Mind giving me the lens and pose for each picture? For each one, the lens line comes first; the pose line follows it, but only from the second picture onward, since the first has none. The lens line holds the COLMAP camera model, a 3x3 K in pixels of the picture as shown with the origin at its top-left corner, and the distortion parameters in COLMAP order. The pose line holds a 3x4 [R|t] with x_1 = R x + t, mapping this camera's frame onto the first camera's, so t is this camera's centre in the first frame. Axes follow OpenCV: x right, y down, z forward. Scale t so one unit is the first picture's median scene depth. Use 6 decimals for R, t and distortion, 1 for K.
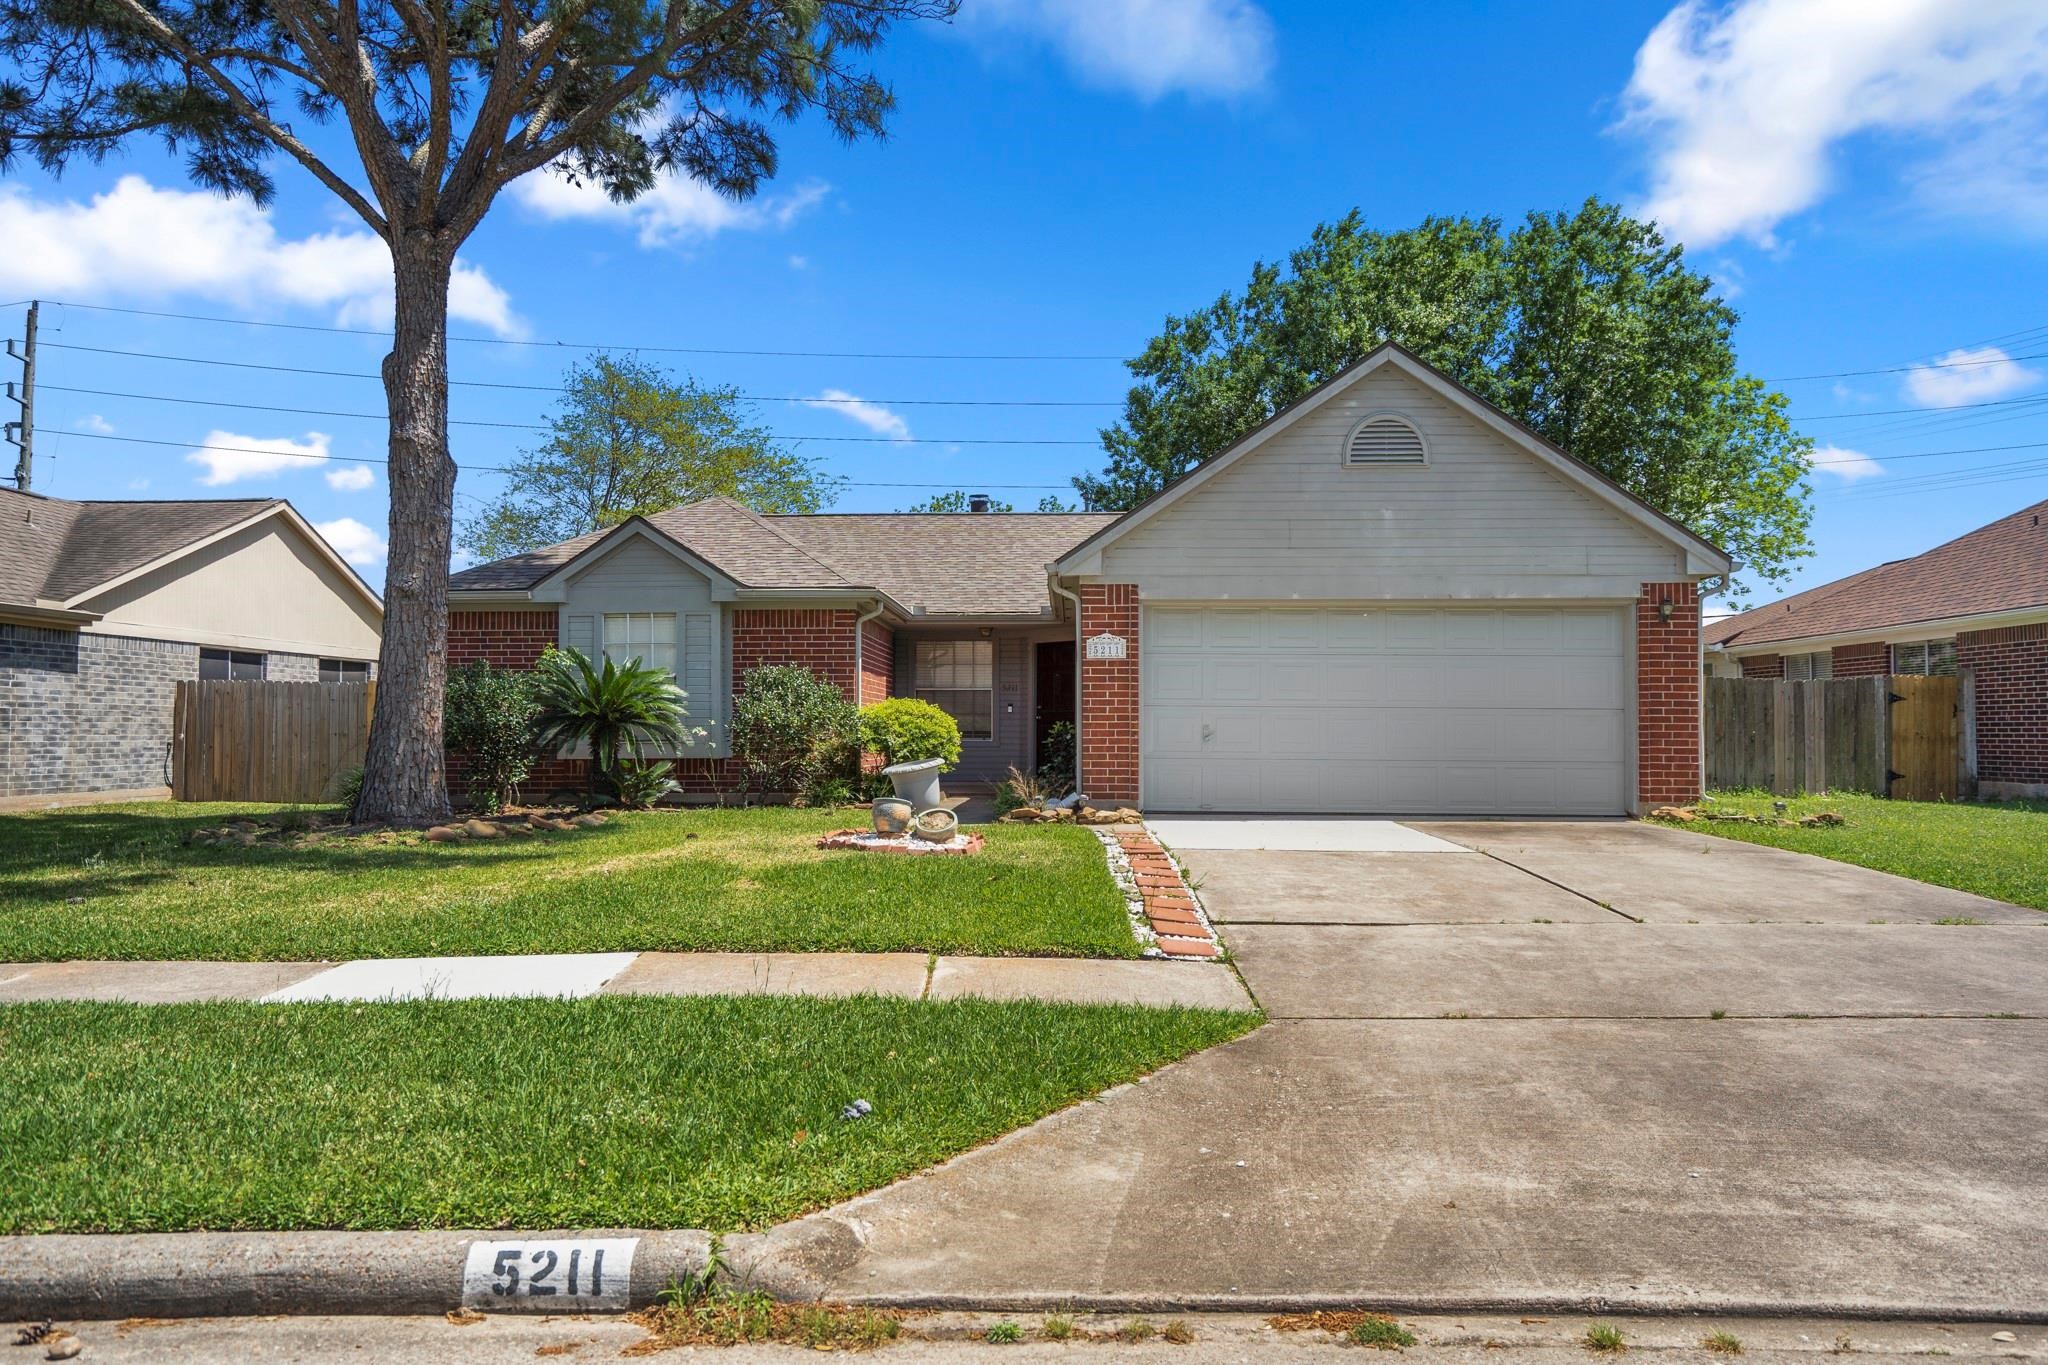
lens RADIAL K [[1473.0, 0, 1023.1], [0, 1473.0, 689.6], [0, 0, 1]] dist [0.002069, 0.003122]
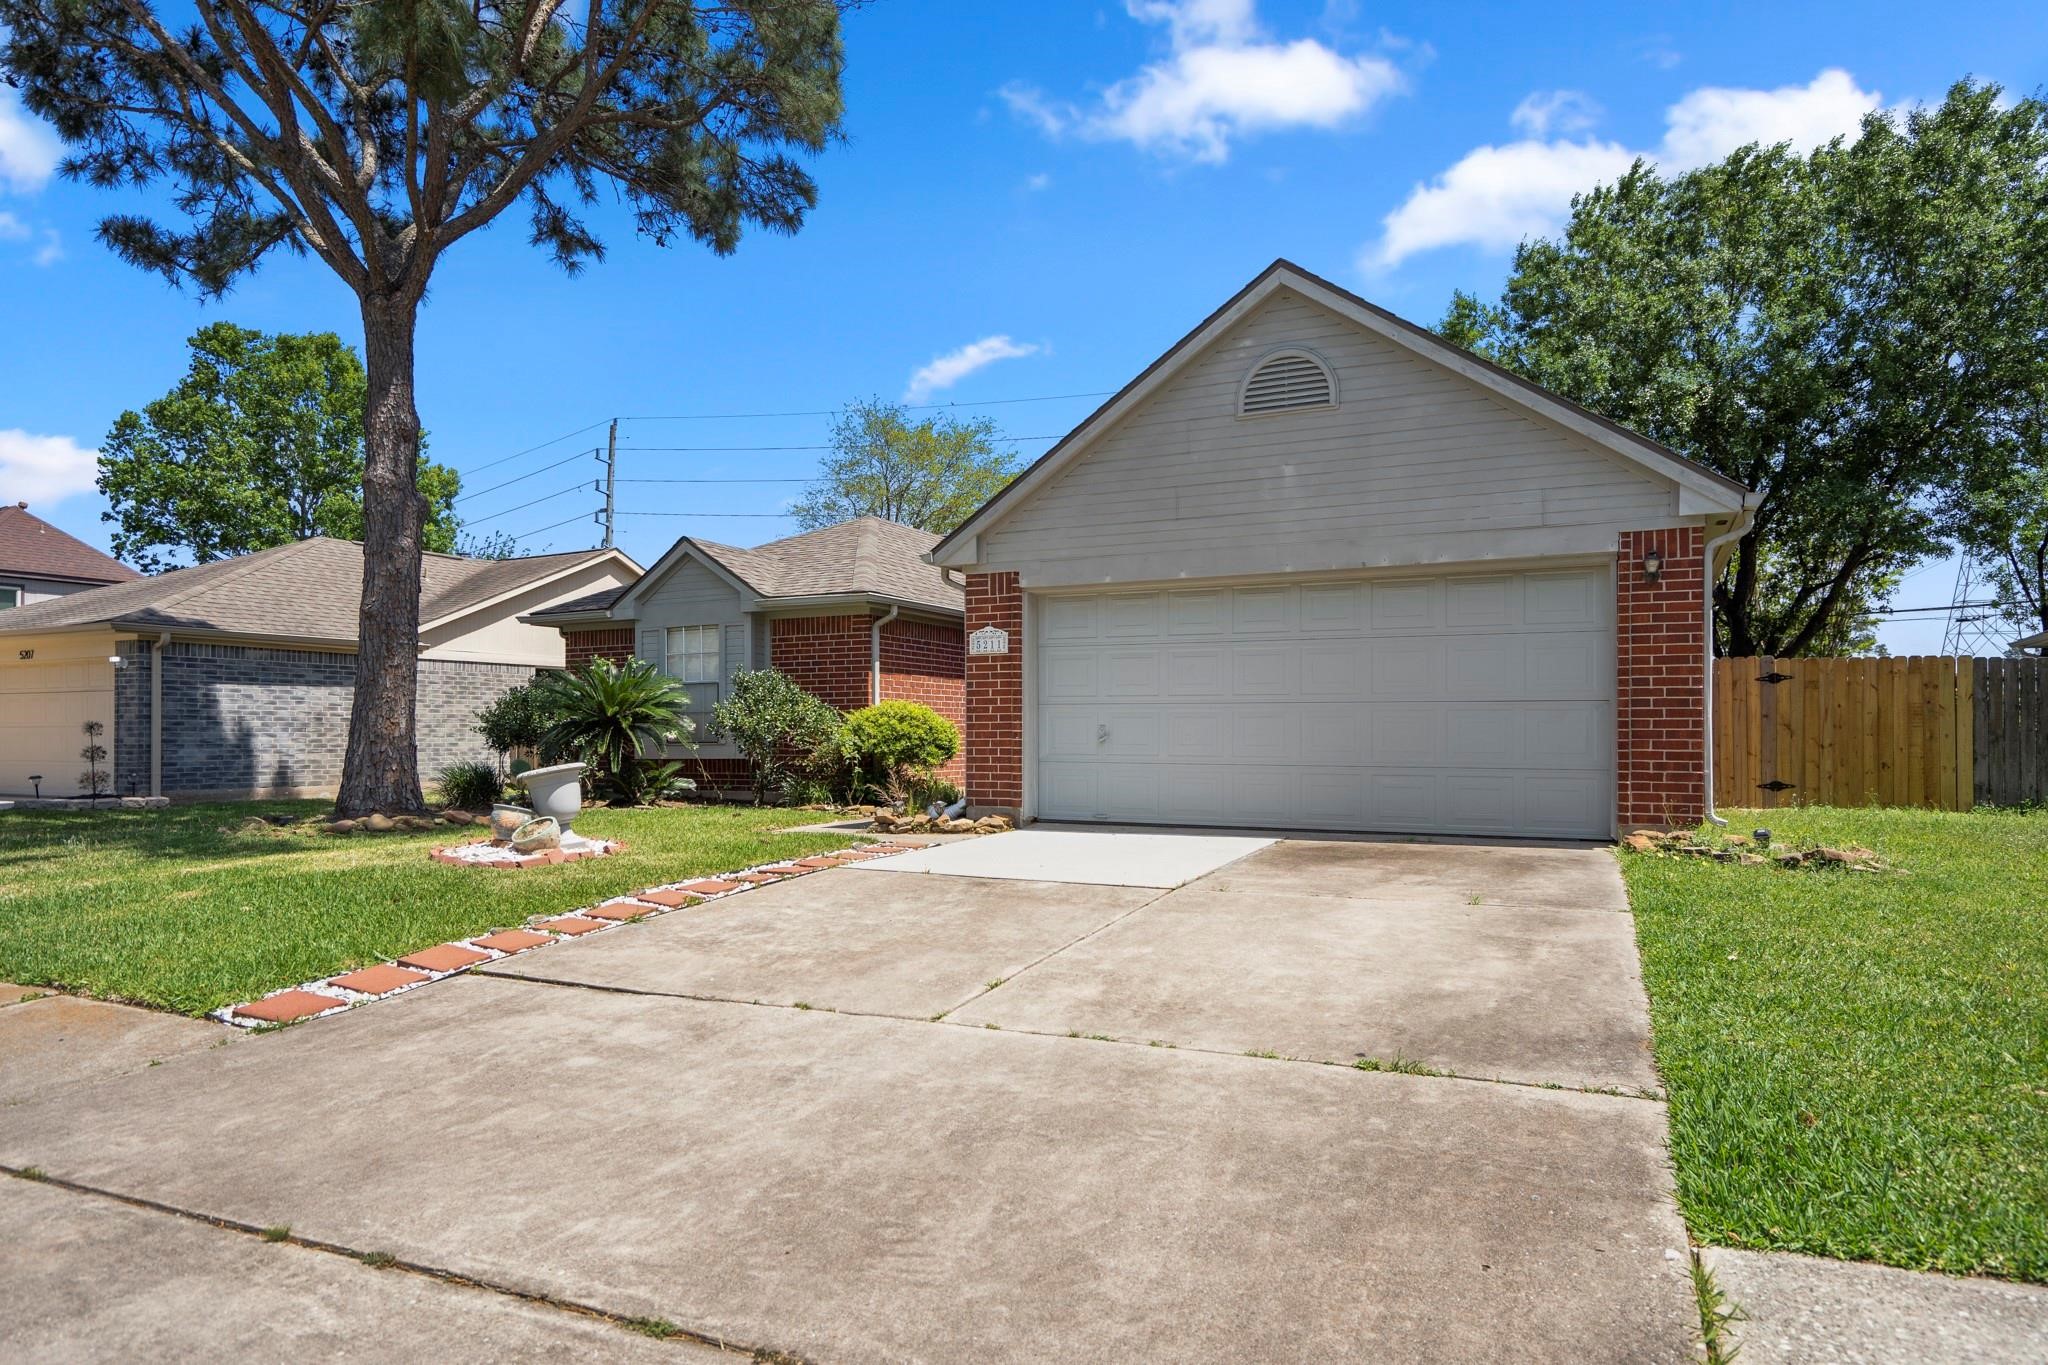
lens RADIAL K [[1240.2, 0, 1025.5], [0, 1240.2, 723.2], [0, 0, 1]] dist [-0.016885, -0.000936]
pose [[0.914615, -0.007210, -0.404262, 0.392450], [0.016099, 0.999698, 0.018594, 0.008405], [0.404005, -0.023514, 0.914454, 0.296763]]
